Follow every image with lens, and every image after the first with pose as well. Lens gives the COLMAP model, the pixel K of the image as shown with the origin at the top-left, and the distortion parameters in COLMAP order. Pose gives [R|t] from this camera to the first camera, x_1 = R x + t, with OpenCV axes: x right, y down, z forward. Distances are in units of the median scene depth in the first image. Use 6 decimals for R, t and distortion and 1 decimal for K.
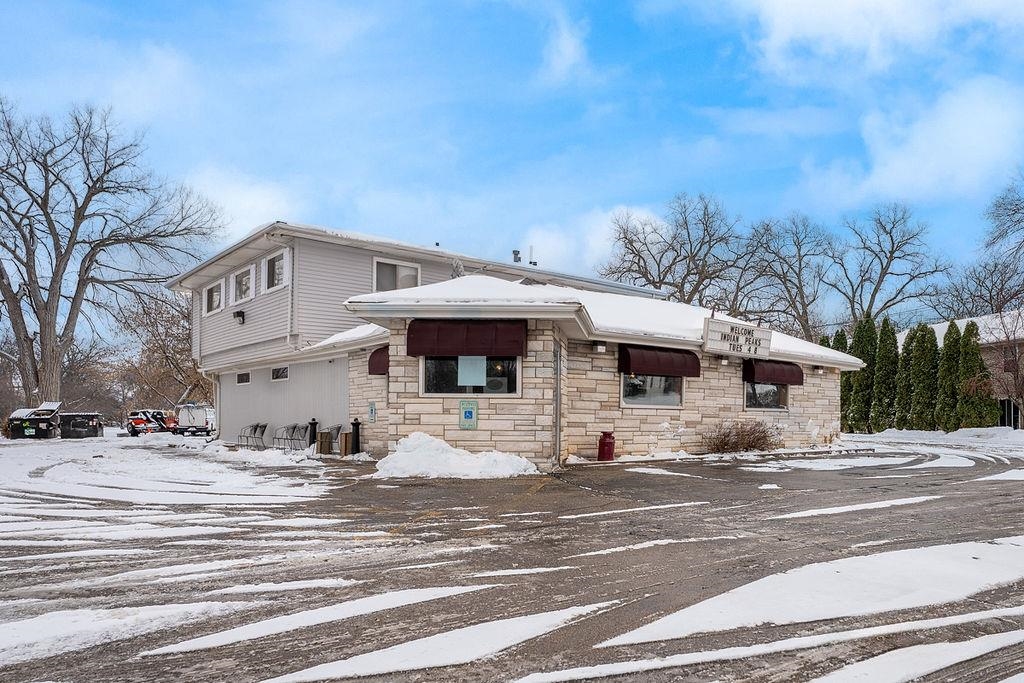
lens RADIAL K [[1280.2, 0, 512.0], [0, 1280.2, 341.5], [0, 0, 1]] dist [-0.001692, -0.004607]
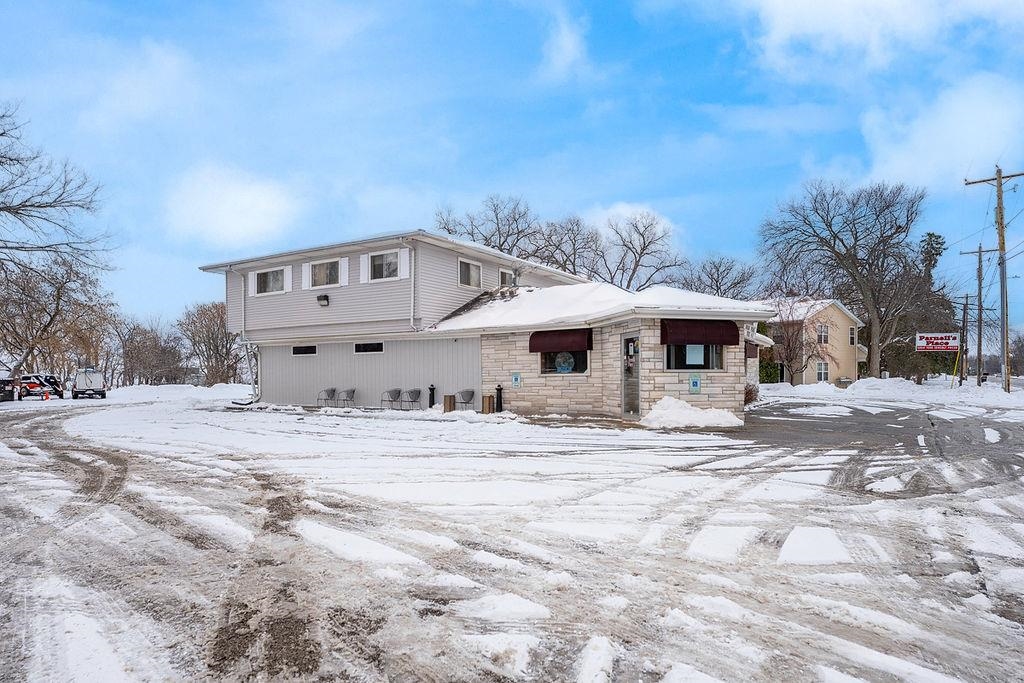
lens RADIAL K [[1280.2, 0, 512.0], [0, 1280.2, 341.5], [0, 0, 1]] dist [-0.001692, -0.004607]
pose [[0.881306, 0.002853, 0.472538, -0.651421], [-0.022520, 0.999099, 0.035970, -0.028691], [-0.472010, -0.042342, 0.880576, -0.146419]]
